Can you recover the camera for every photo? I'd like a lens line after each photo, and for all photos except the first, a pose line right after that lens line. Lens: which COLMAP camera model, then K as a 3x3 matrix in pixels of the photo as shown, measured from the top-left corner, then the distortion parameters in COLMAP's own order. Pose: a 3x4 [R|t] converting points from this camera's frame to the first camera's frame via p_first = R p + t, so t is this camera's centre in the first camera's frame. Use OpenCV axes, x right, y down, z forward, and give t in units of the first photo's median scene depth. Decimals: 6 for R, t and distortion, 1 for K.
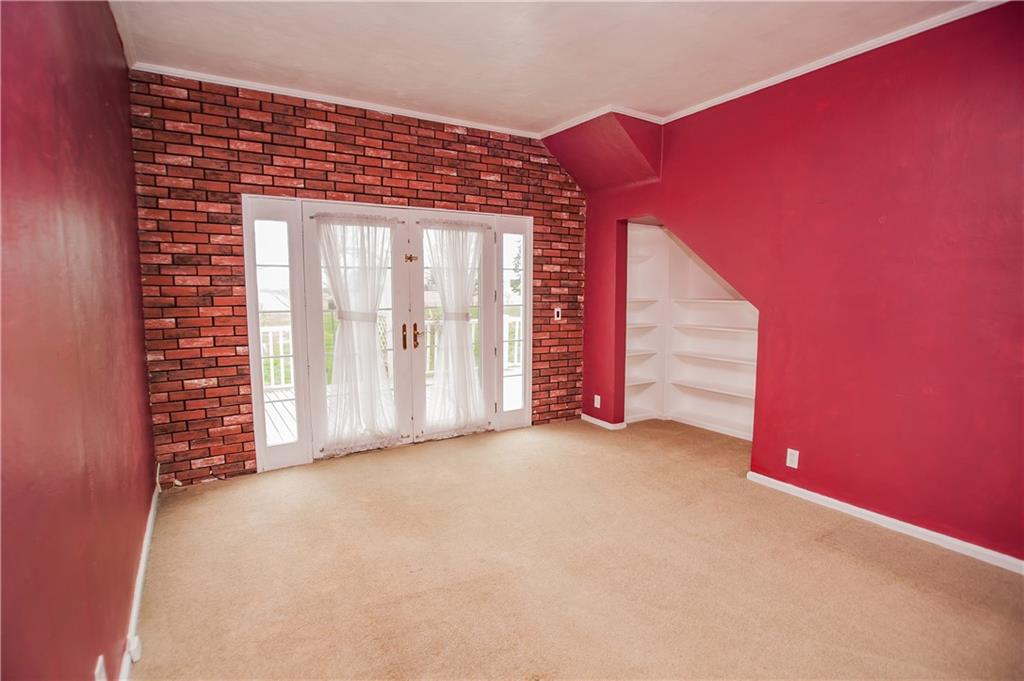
lens RADIAL K [[513.8, 0, 538.9], [0, 513.8, 341.9], [0, 0, 1]] dist [-0.054230, 0.012796]
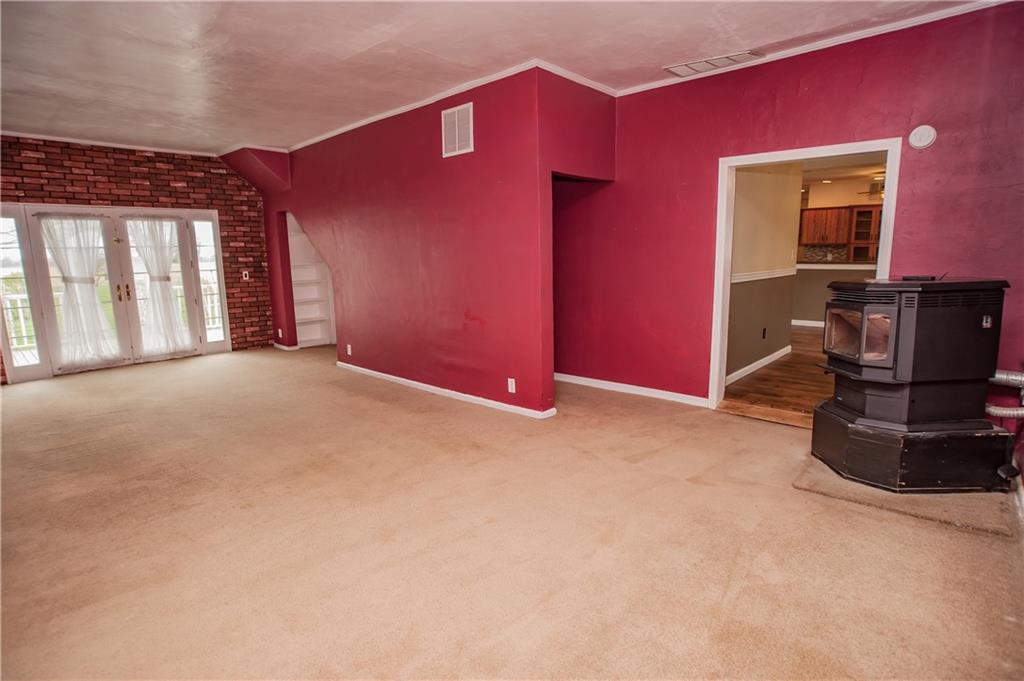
lens RADIAL K [[513.8, 0, 536.0], [0, 513.8, 344.3], [0, 0, 1]] dist [-0.054230, 0.012796]
pose [[0.964937, -0.058543, 0.255871, 0.538482], [0.040641, 0.996377, 0.074707, 0.080534], [-0.259317, -0.061688, 0.963820, -0.740006]]
